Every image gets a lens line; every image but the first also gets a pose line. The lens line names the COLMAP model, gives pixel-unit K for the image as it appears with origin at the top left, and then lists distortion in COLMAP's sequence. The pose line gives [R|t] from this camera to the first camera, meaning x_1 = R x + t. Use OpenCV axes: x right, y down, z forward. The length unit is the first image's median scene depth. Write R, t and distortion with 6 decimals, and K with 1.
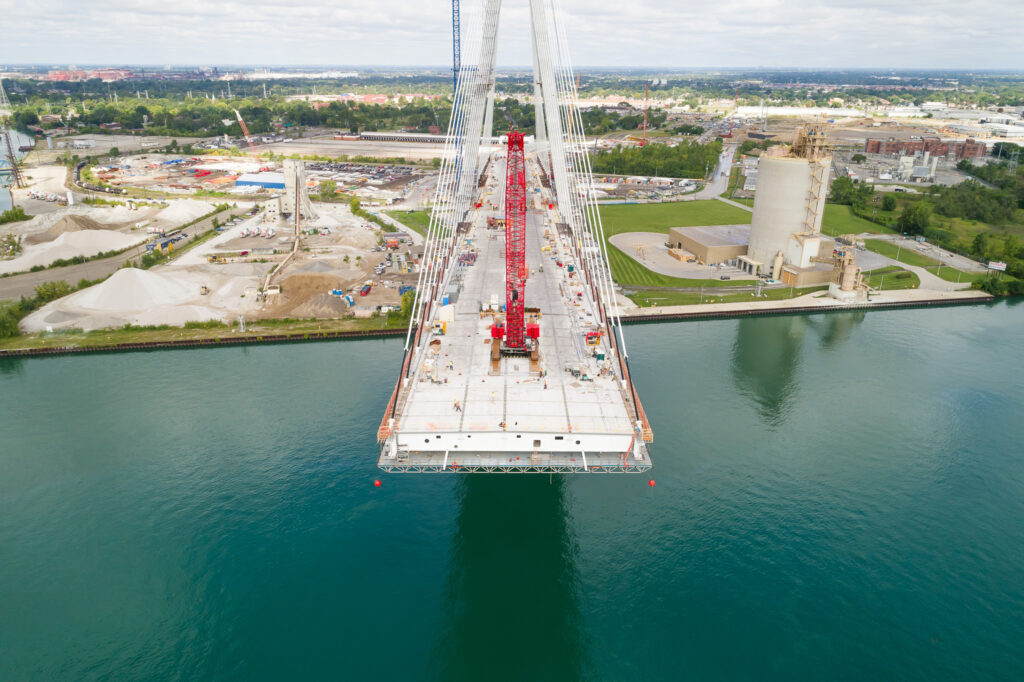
lens RADIAL K [[742.5, 0, 515.2], [0, 742.5, 344.3], [0, 0, 1]] dist [0.001282, 0.002961]
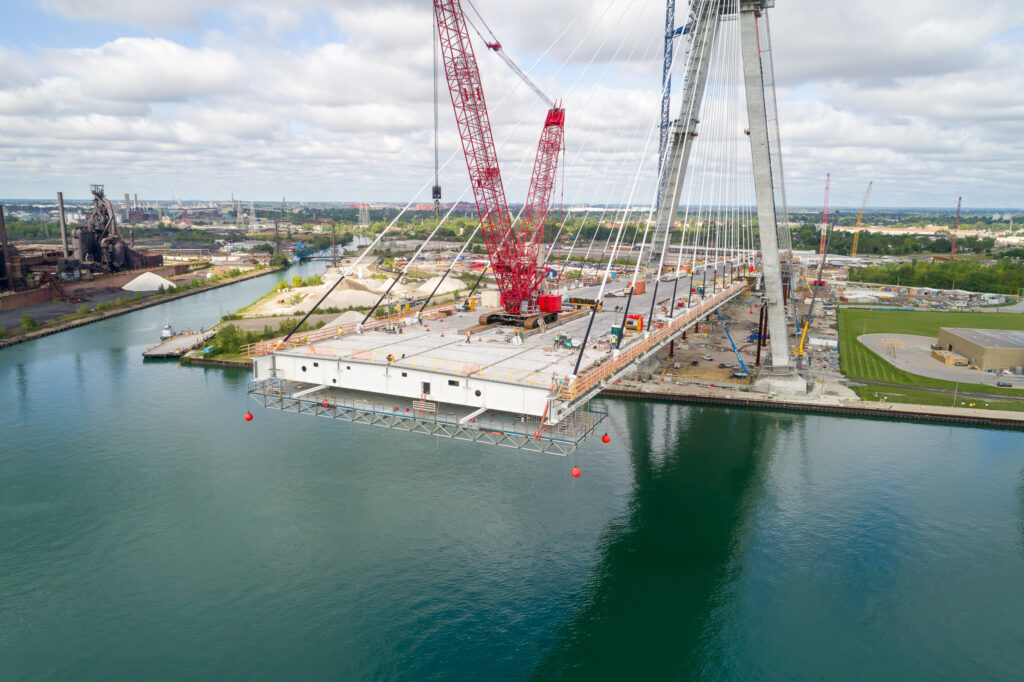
lens RADIAL K [[713.2, 0, 506.2], [0, 713.2, 341.2], [0, 0, 1]] dist [0.000026, 0.004682]
pose [[0.904841, 0.081697, -0.417839, 0.118885], [-0.157481, 0.976034, -0.150194, 0.056136], [0.395554, 0.201703, 0.896020, 0.126634]]
